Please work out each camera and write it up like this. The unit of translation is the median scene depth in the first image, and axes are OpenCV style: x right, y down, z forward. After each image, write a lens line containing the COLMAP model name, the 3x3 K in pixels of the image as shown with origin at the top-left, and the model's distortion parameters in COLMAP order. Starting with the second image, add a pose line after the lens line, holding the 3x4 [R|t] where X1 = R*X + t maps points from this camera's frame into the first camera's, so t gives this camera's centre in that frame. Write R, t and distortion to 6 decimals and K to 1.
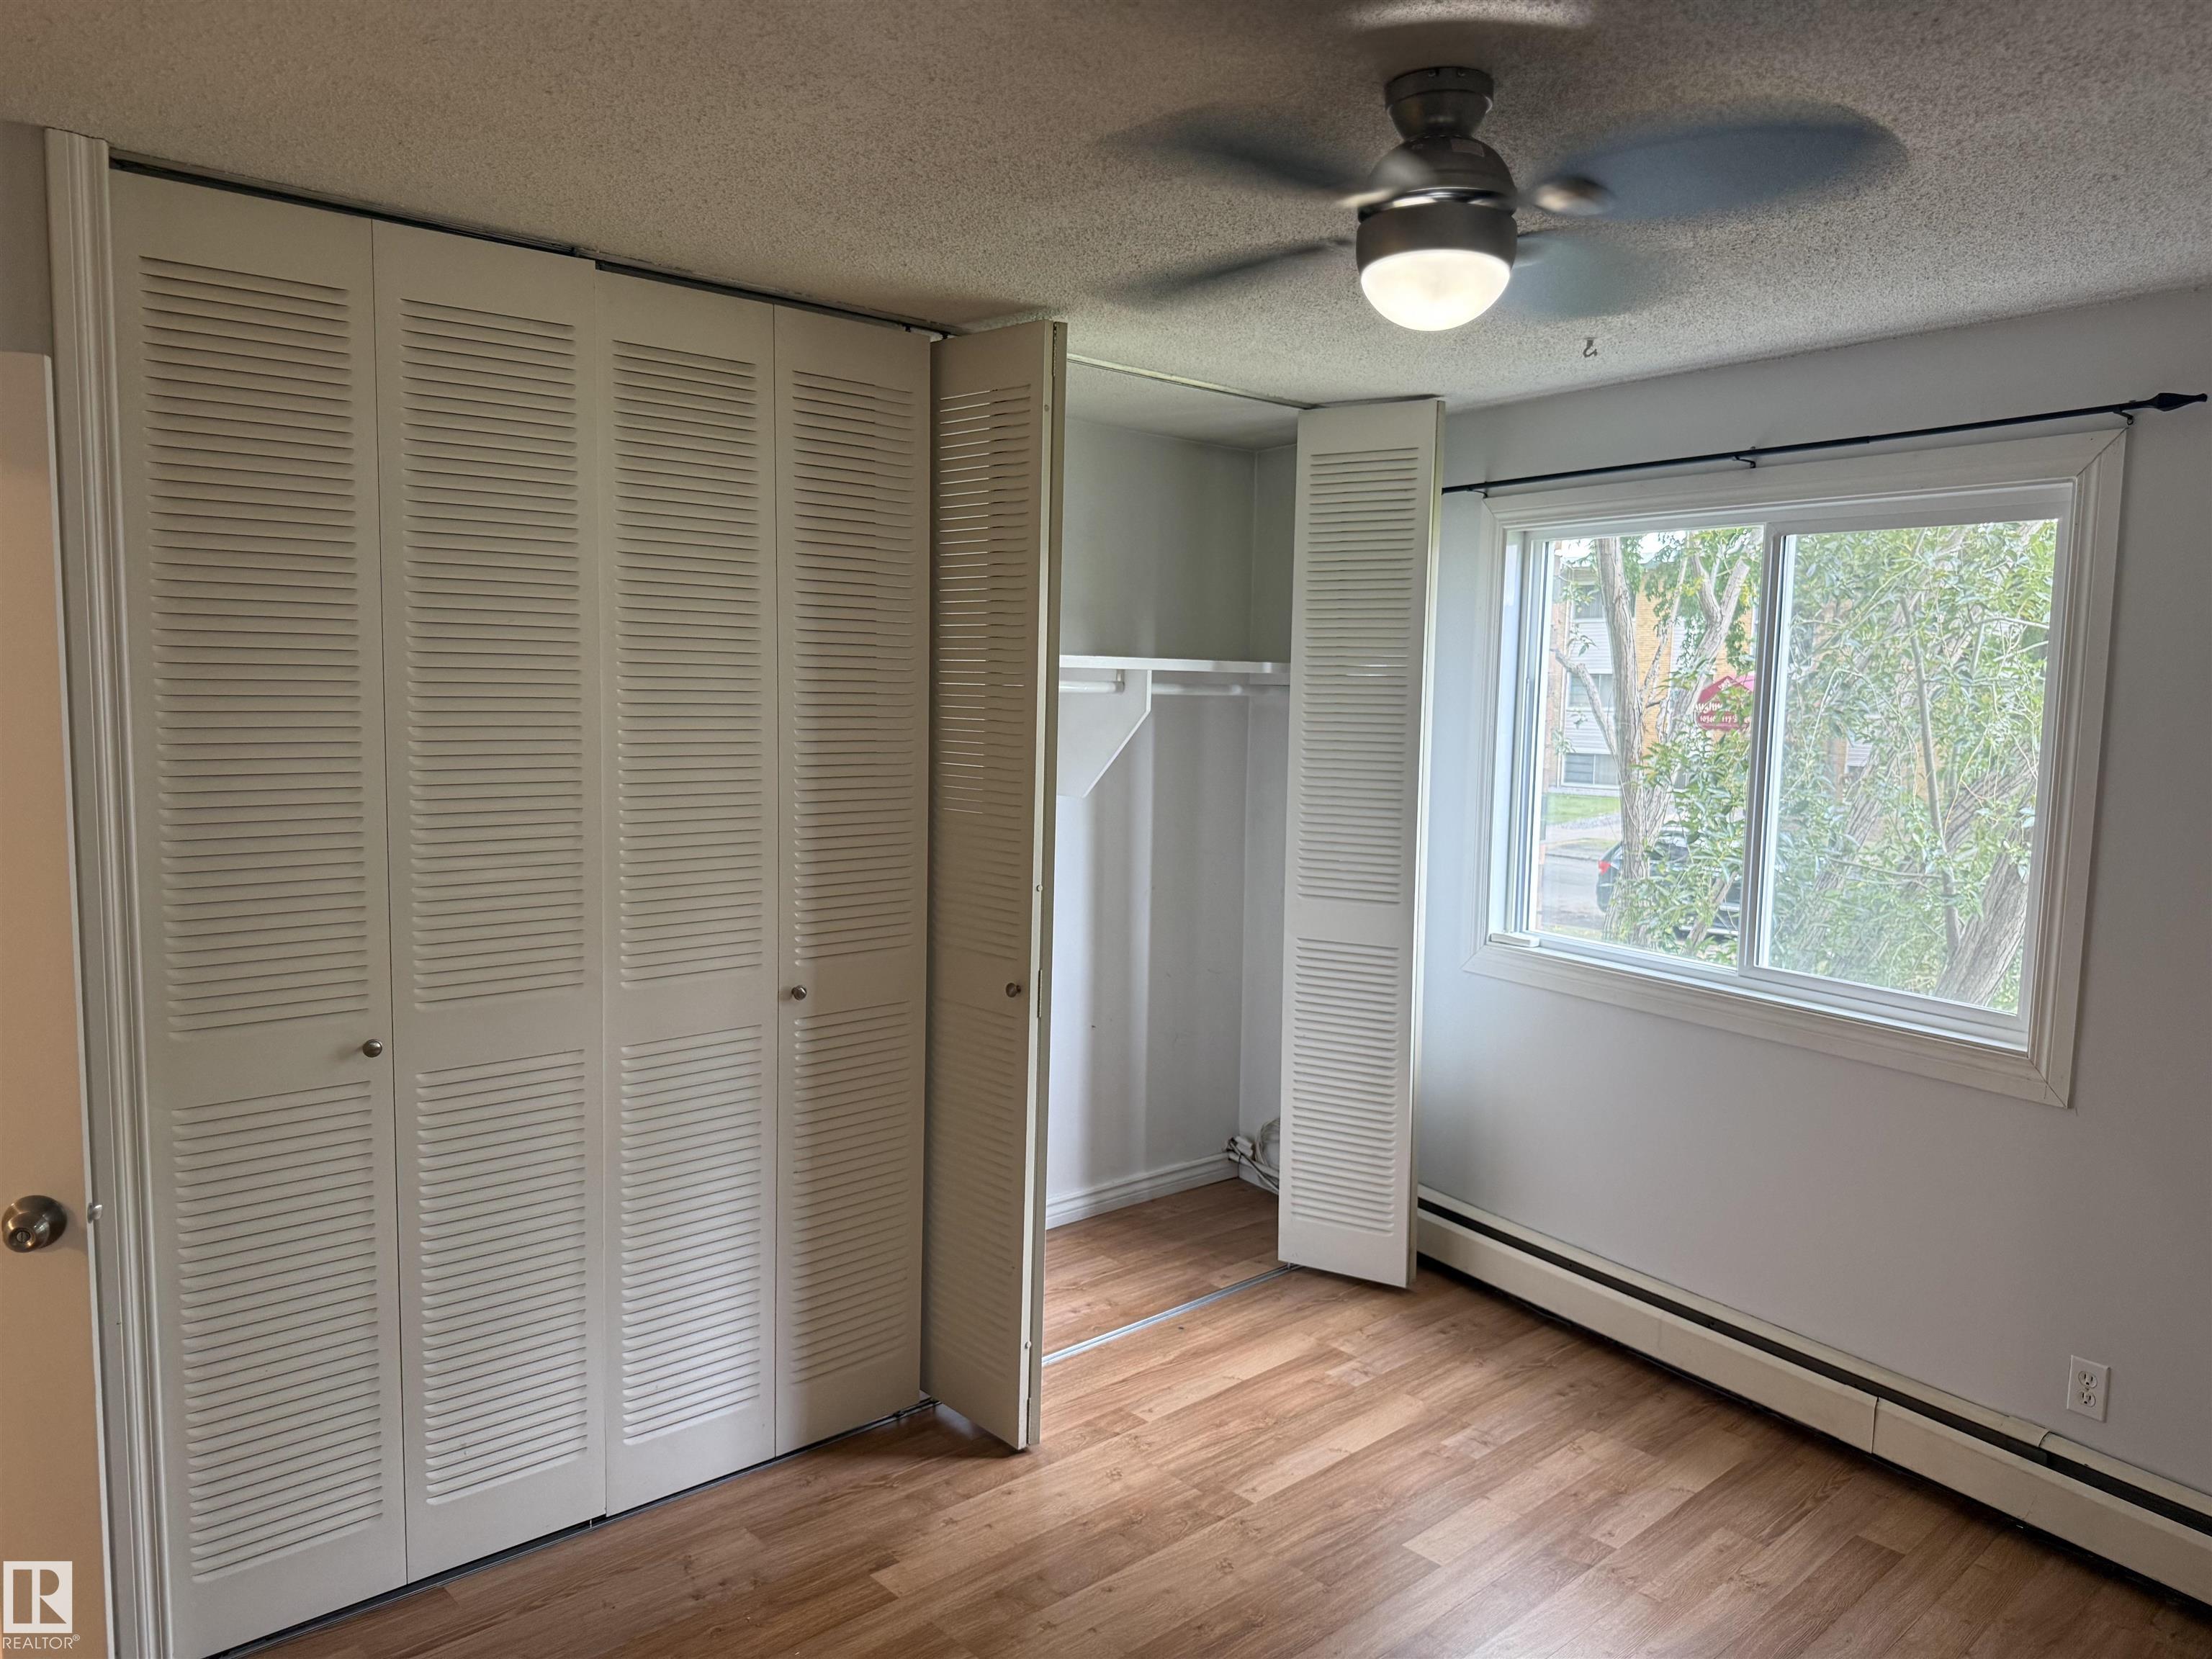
lens RADIAL K [[1562.4, 0, 1106.0], [0, 1562.4, 829.5], [0, 0, 1]] dist [0.100339, -0.169506]
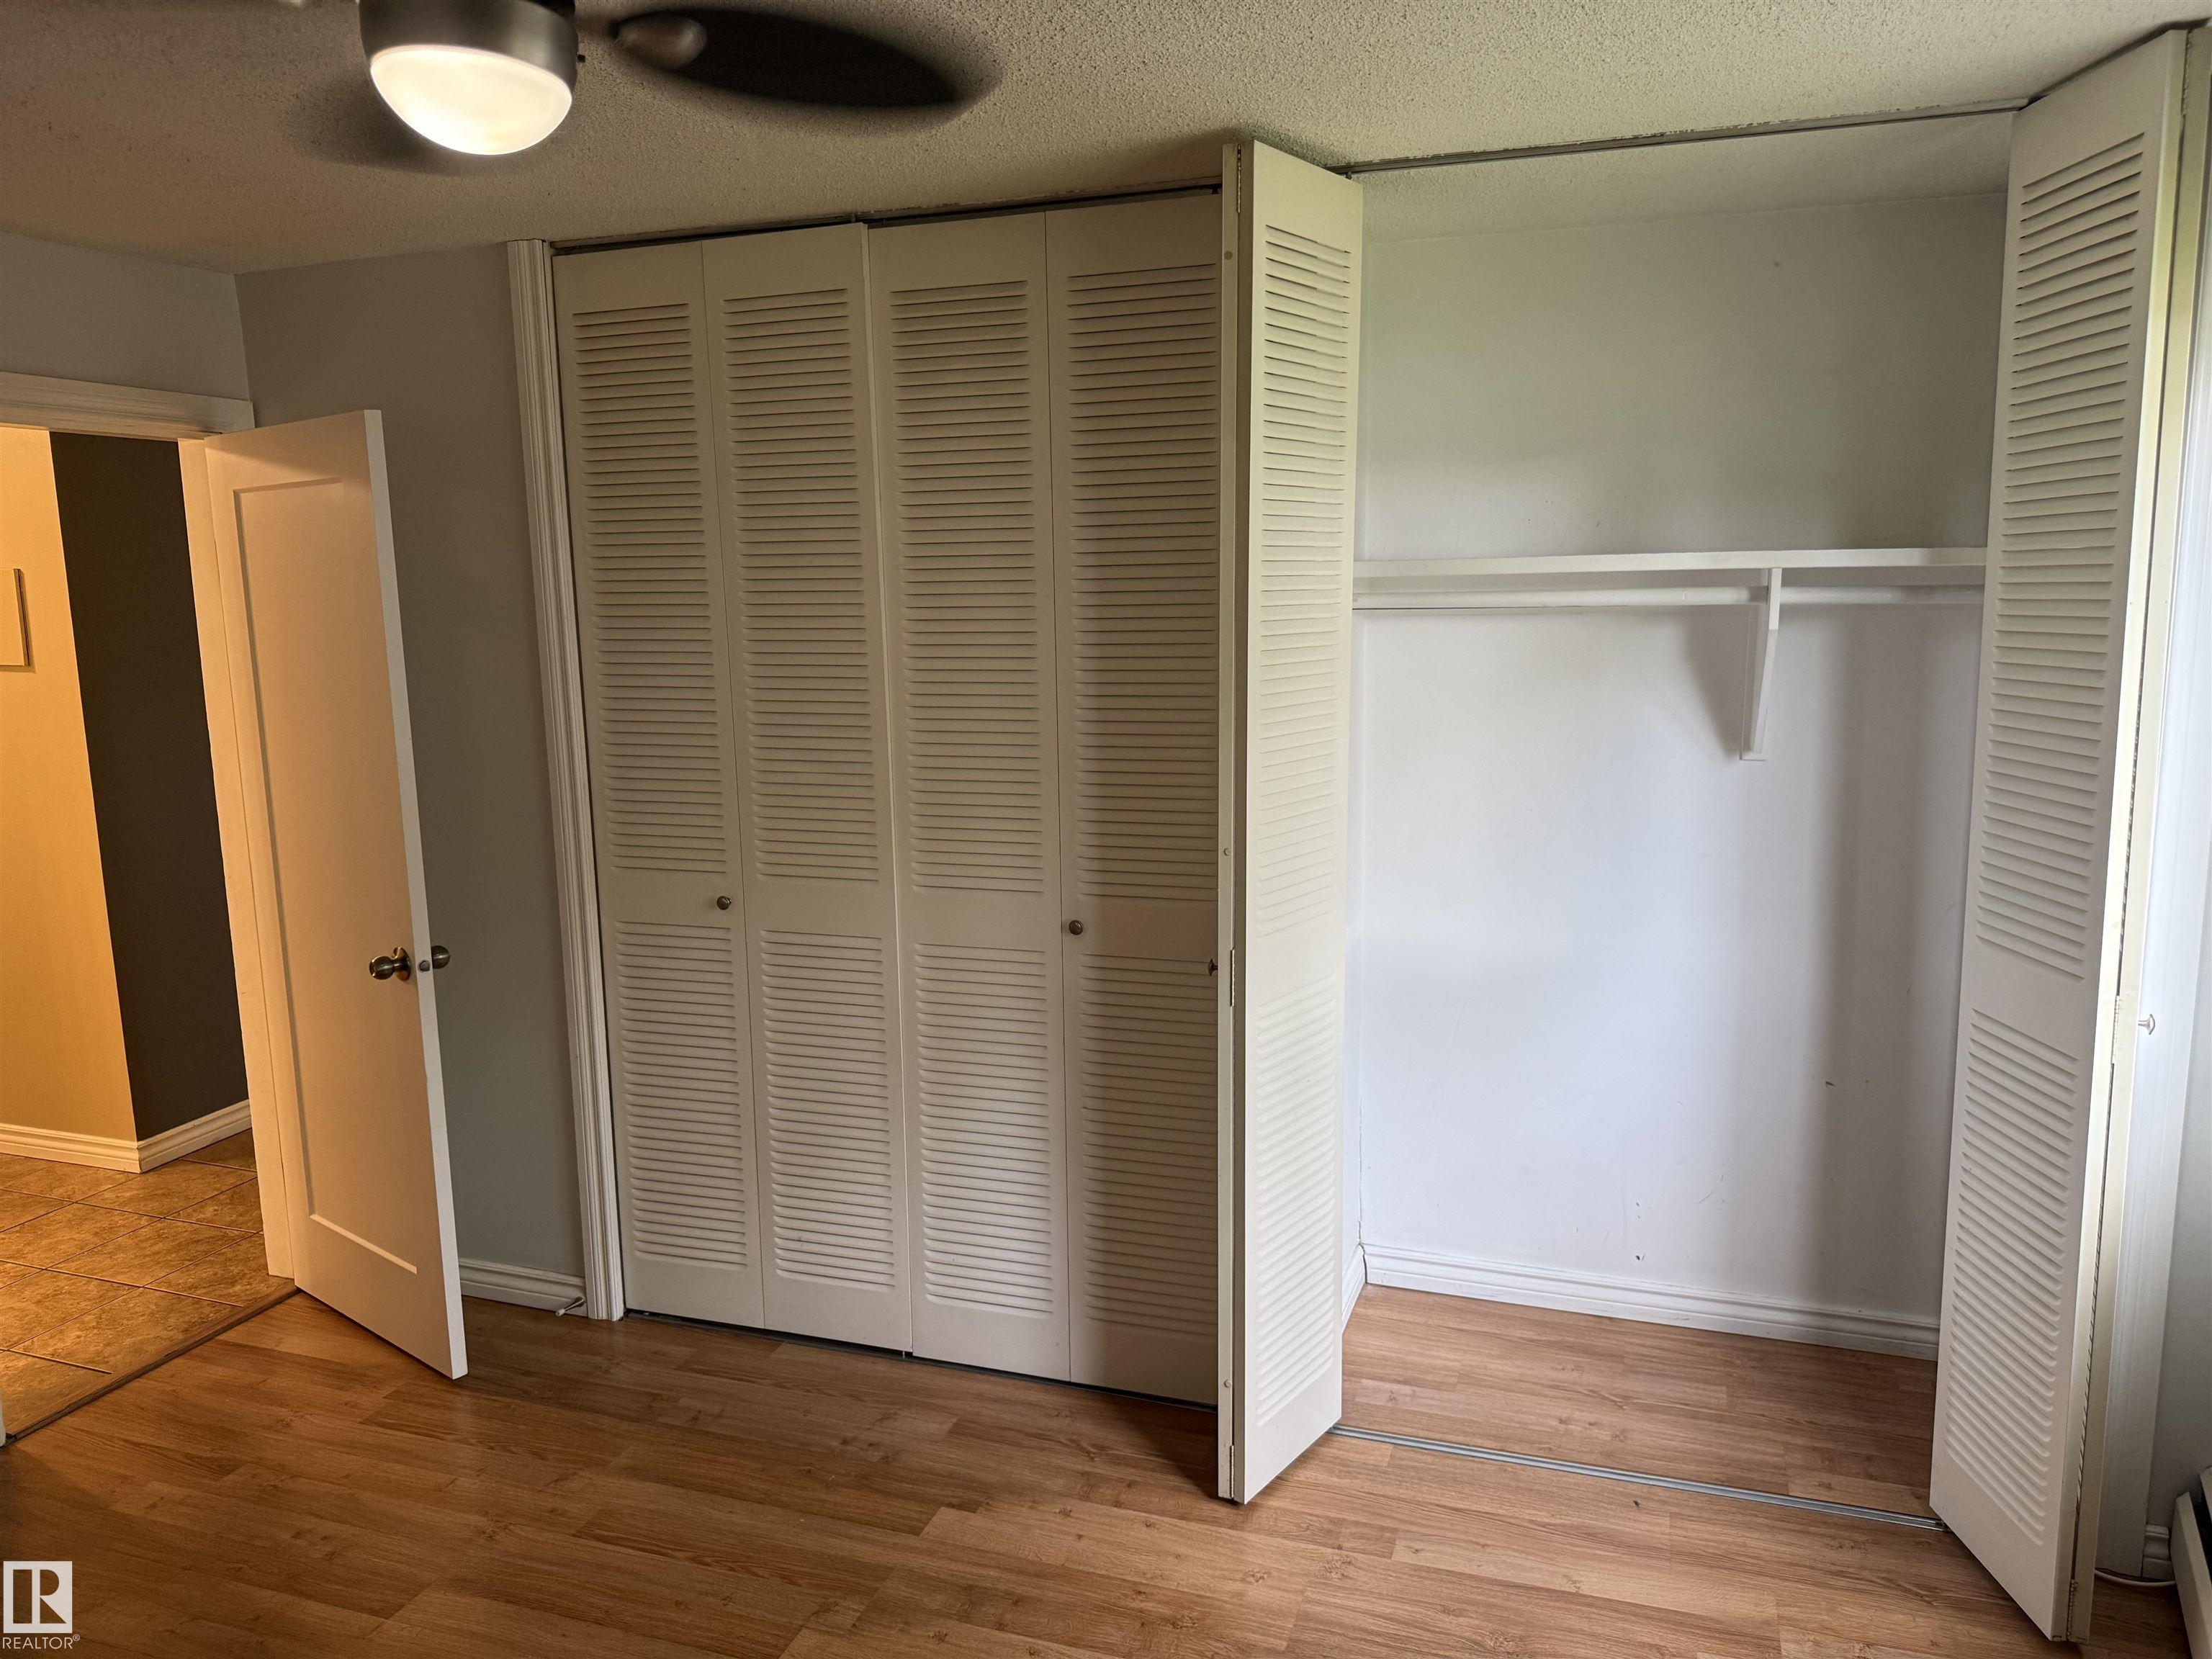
lens RADIAL K [[1574.9, 0, 1110.8], [0, 1574.9, 828.8], [0, 0, 1]] dist [0.036541, -0.038448]
pose [[0.477070, 0.104889, -0.872584, 0.655079], [-0.062137, 0.994394, 0.085560, -0.041361], [0.876666, 0.013402, 0.480913, 0.547173]]
